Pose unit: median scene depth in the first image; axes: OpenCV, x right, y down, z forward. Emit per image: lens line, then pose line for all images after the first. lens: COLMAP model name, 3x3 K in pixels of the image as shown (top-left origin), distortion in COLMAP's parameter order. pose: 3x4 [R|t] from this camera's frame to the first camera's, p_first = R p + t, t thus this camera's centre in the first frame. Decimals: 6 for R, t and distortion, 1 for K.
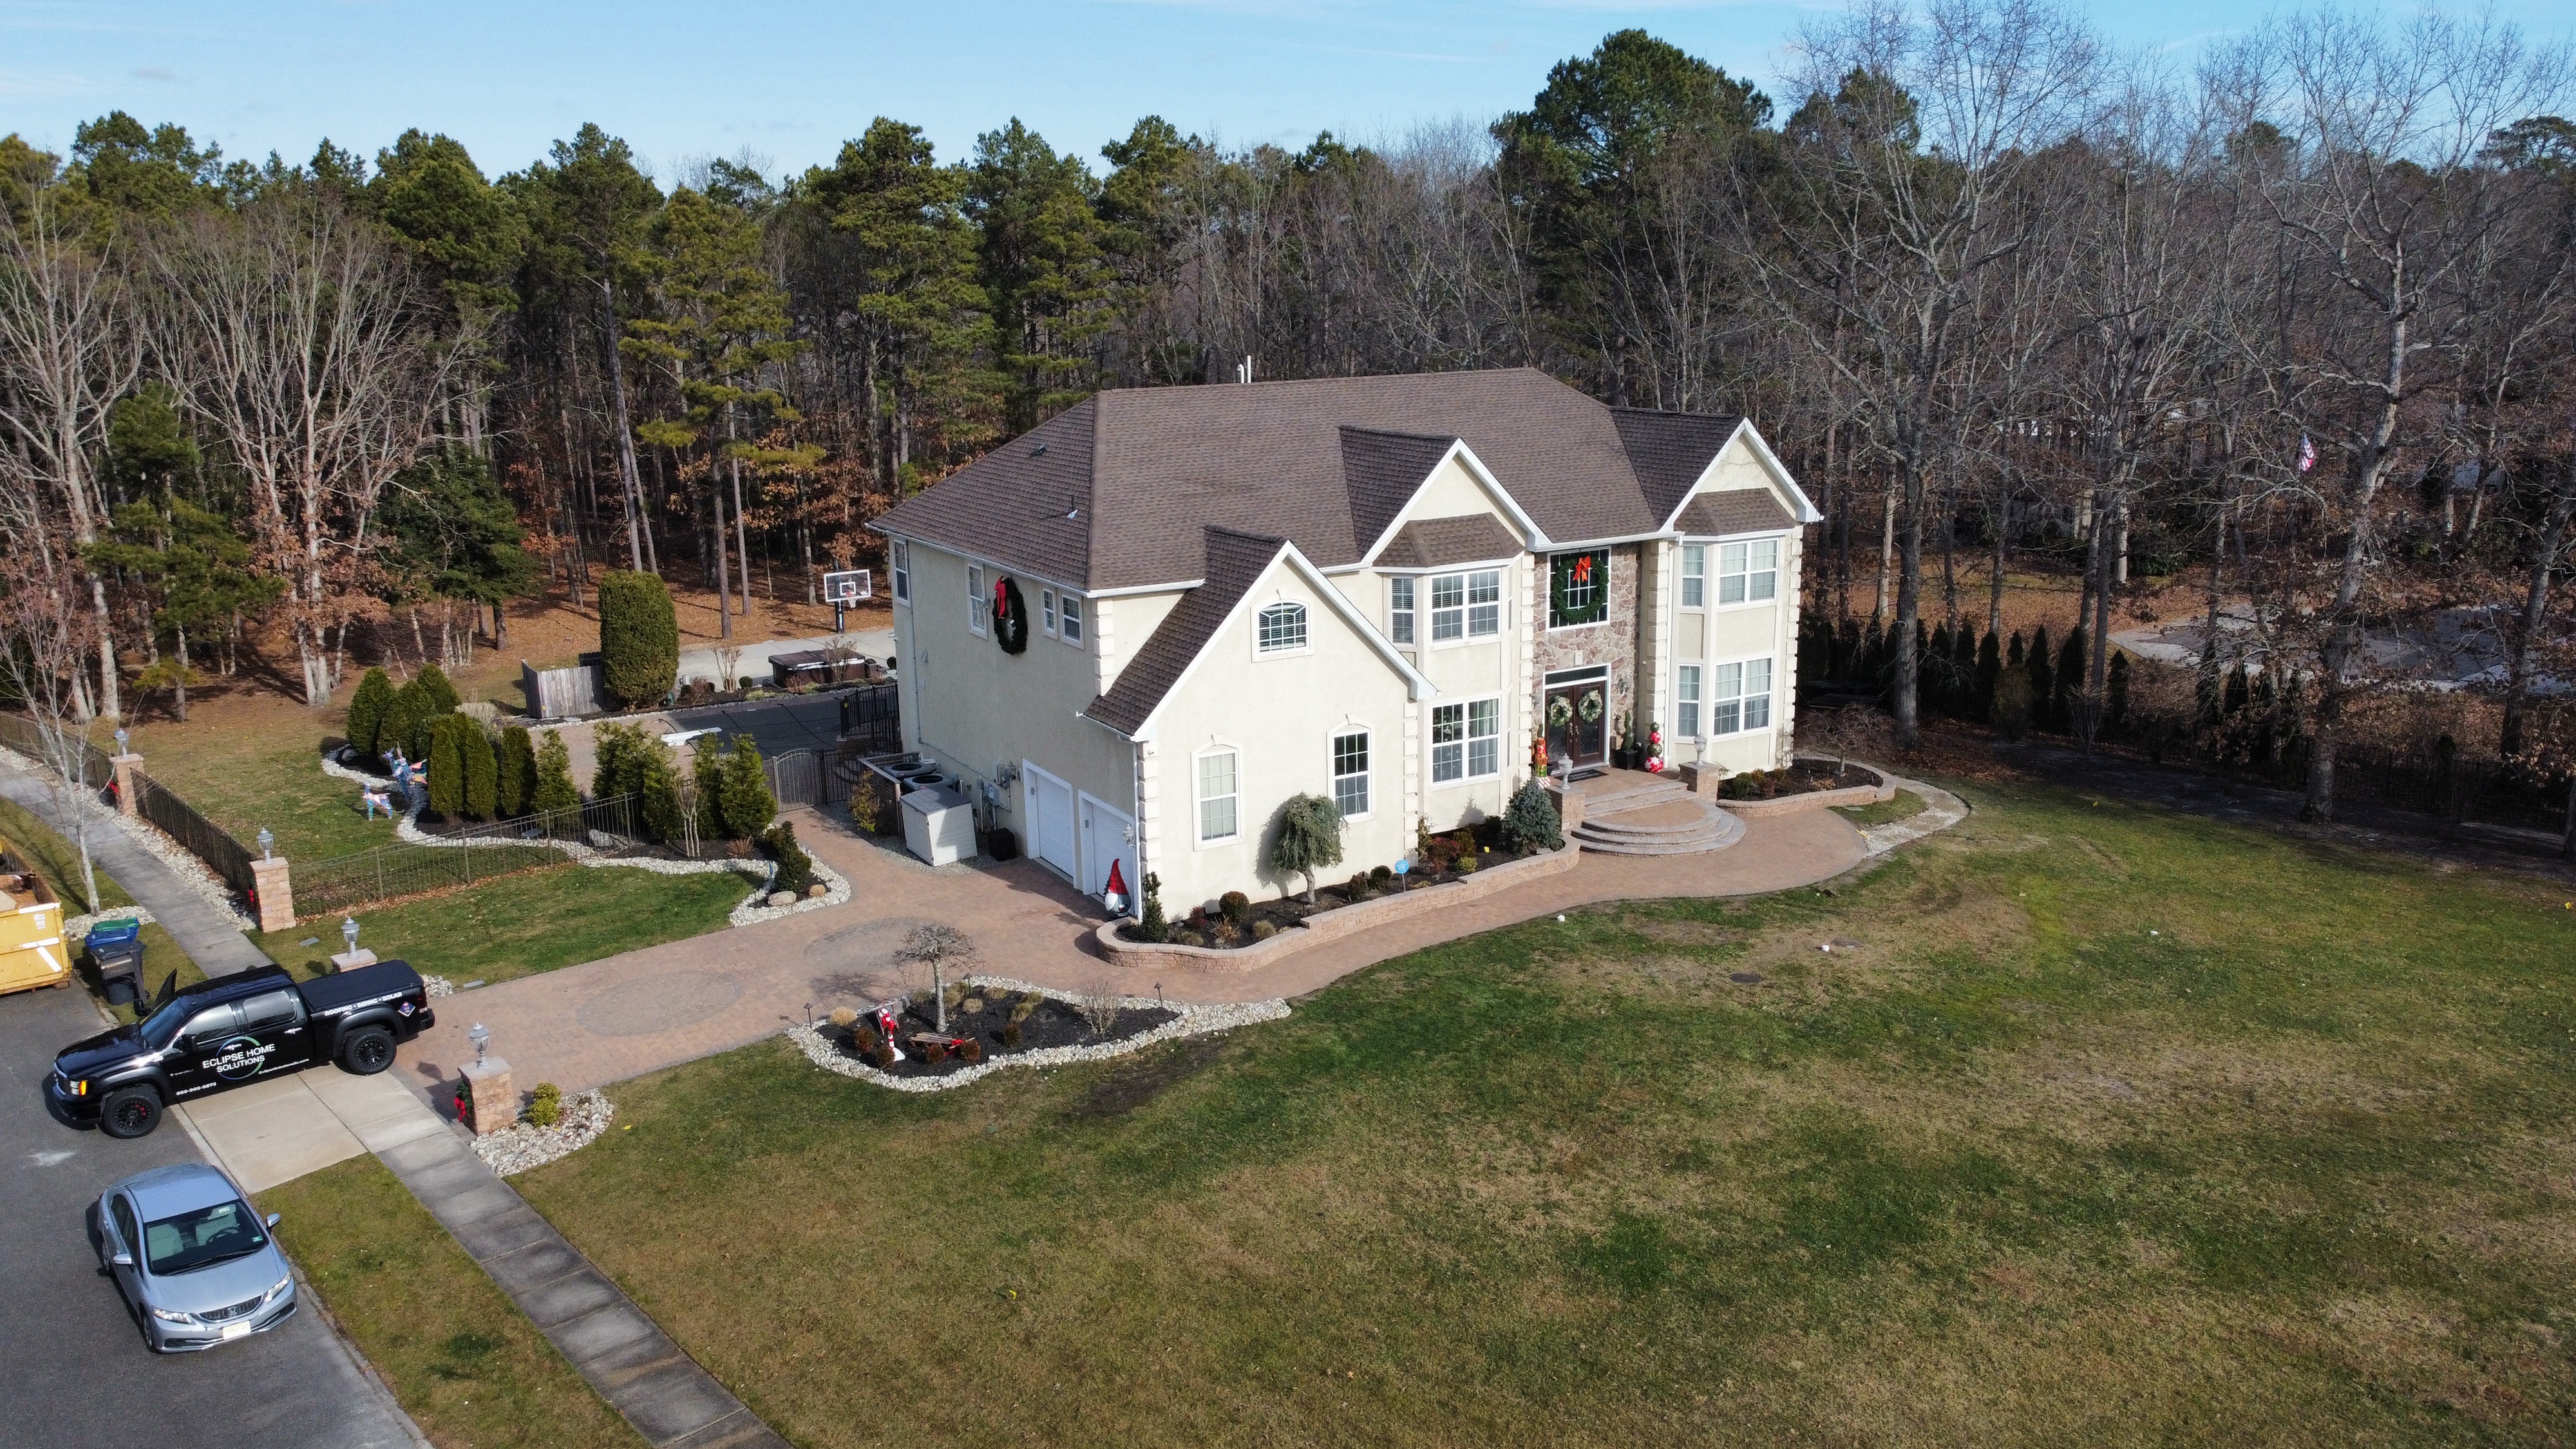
lens RADIAL K [[1998.0, 0, 1291.7], [0, 1998.0, 726.5], [0, 0, 1]] dist [-0.022982, -0.003264]
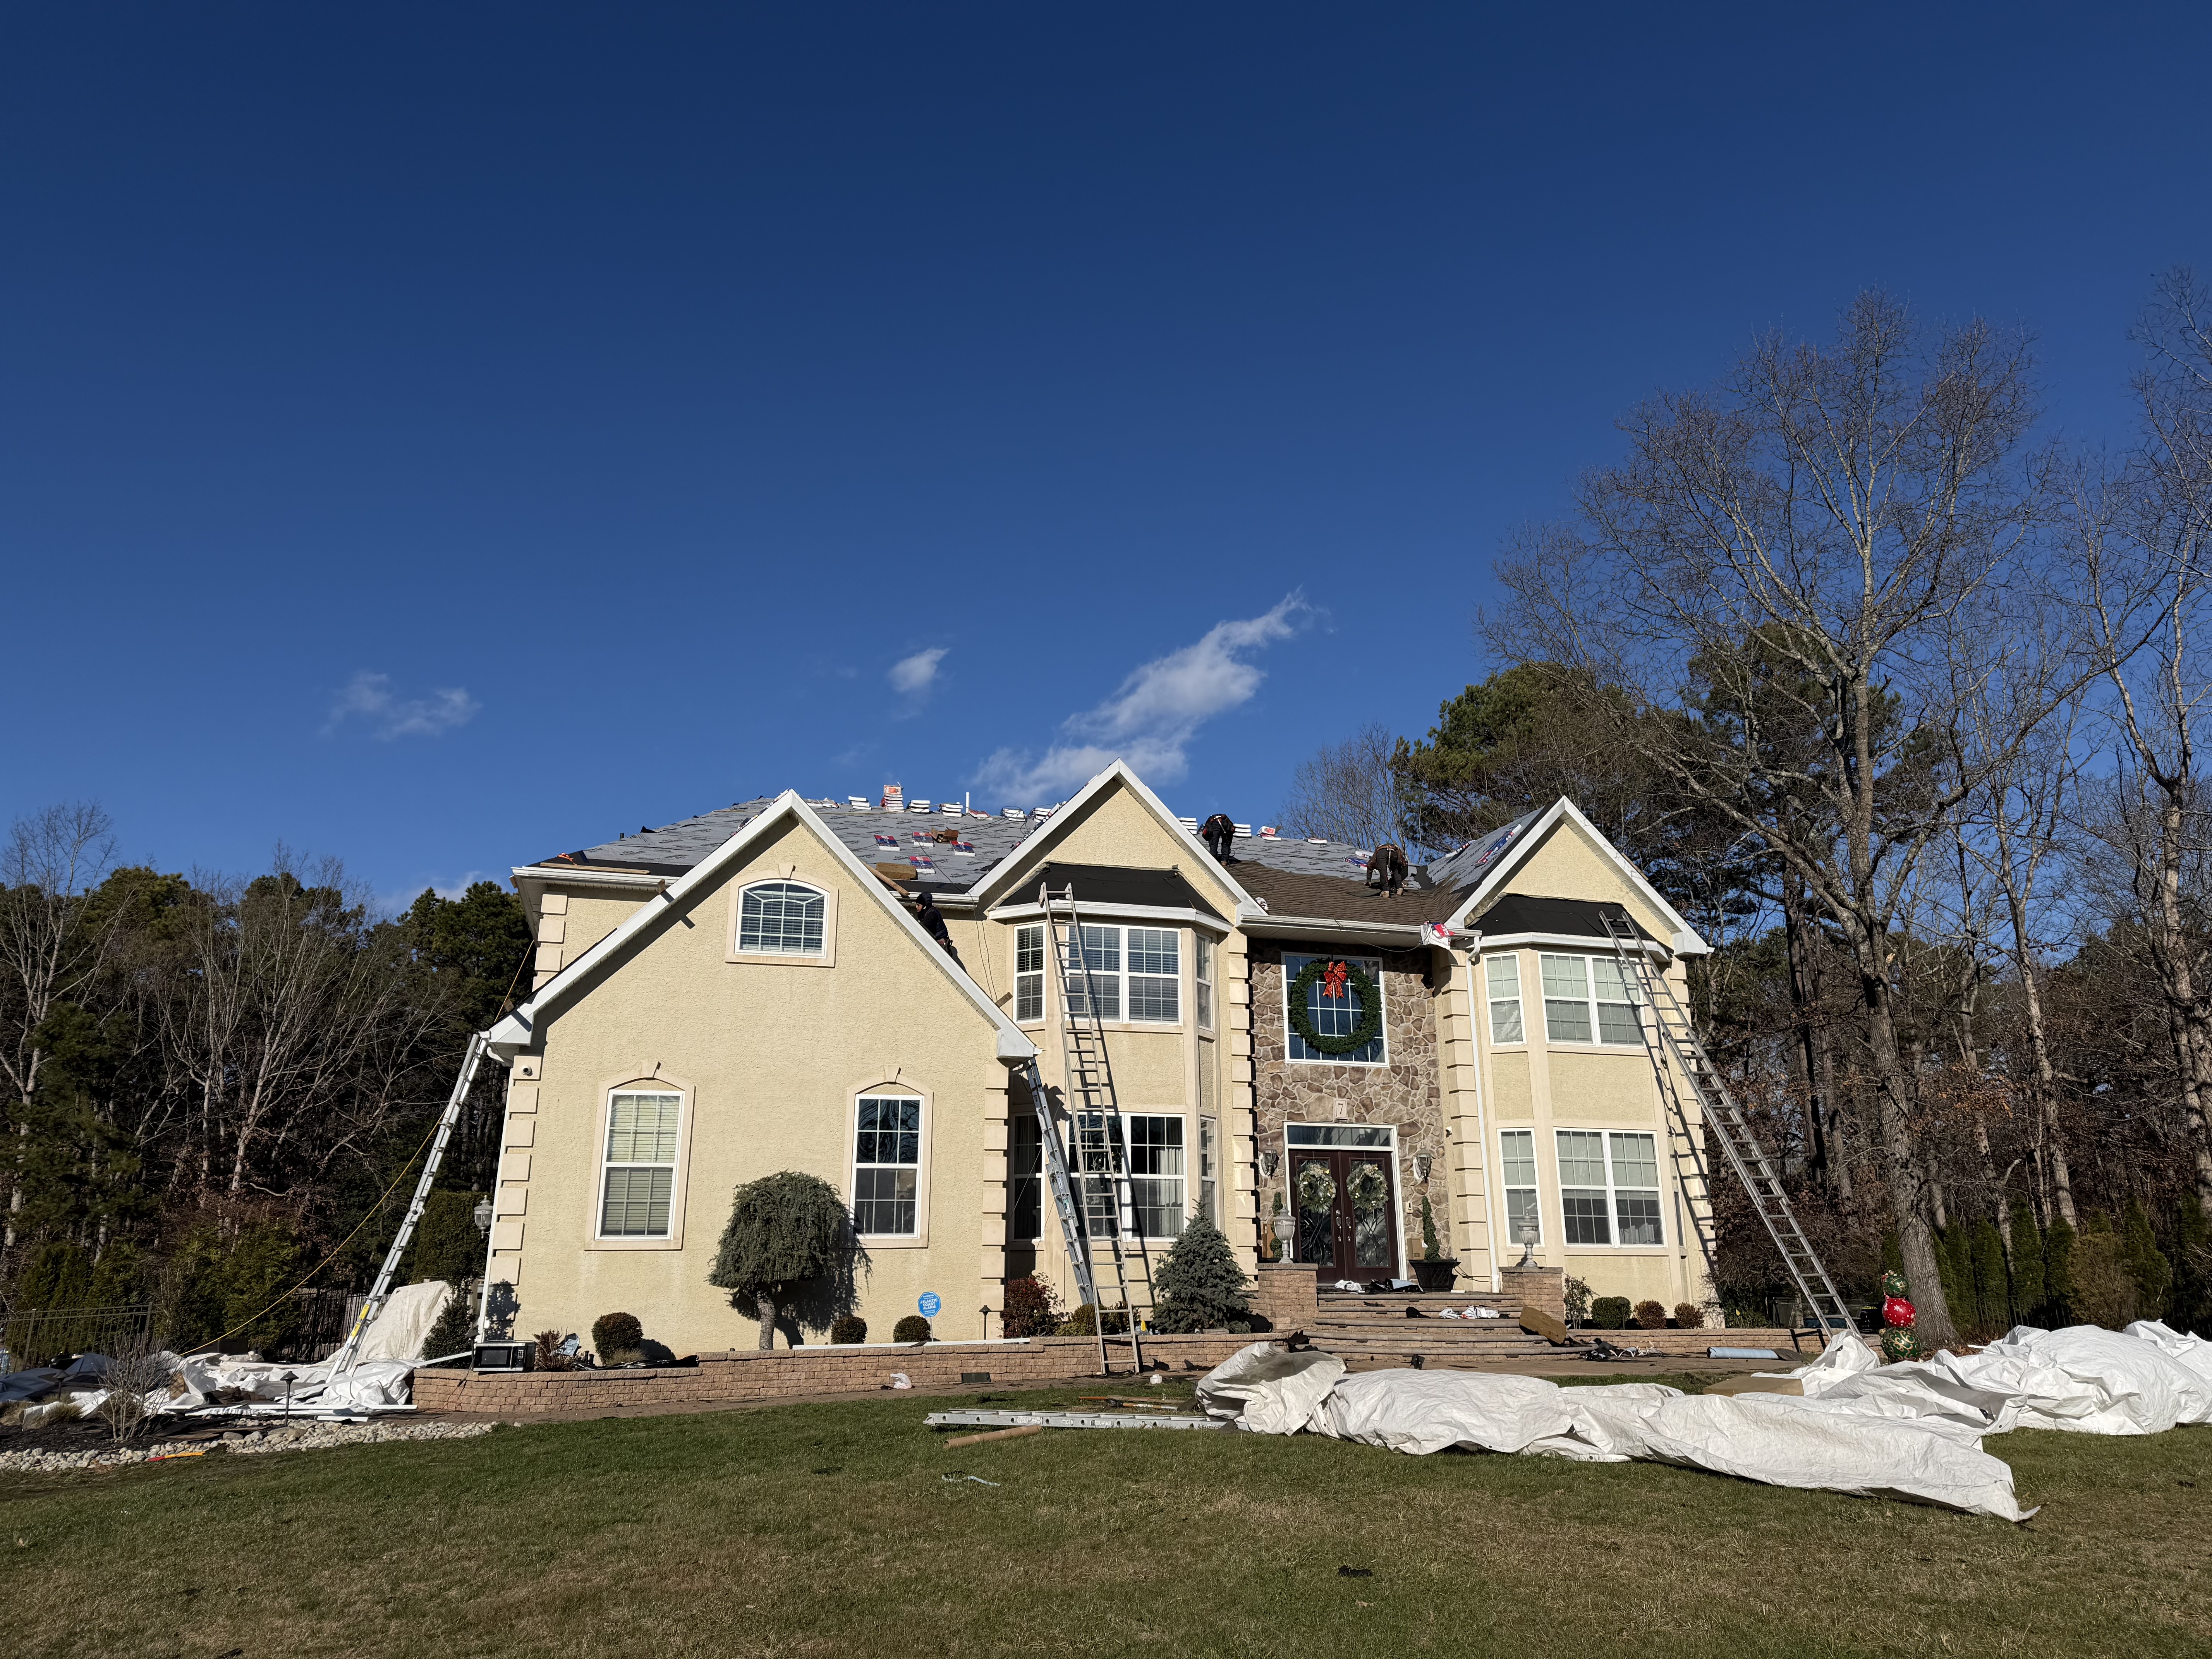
lens RADIAL K [[1539.7, 0, 1110.2], [0, 1539.7, 810.4], [0, 0, 1]] dist [0.072797, -0.002110]
pose [[0.972980, -0.050318, -0.225338, 0.195512], [-0.066464, 0.873613, -0.482060, 0.143089], [0.221115, 0.484012, 0.846664, 0.480522]]
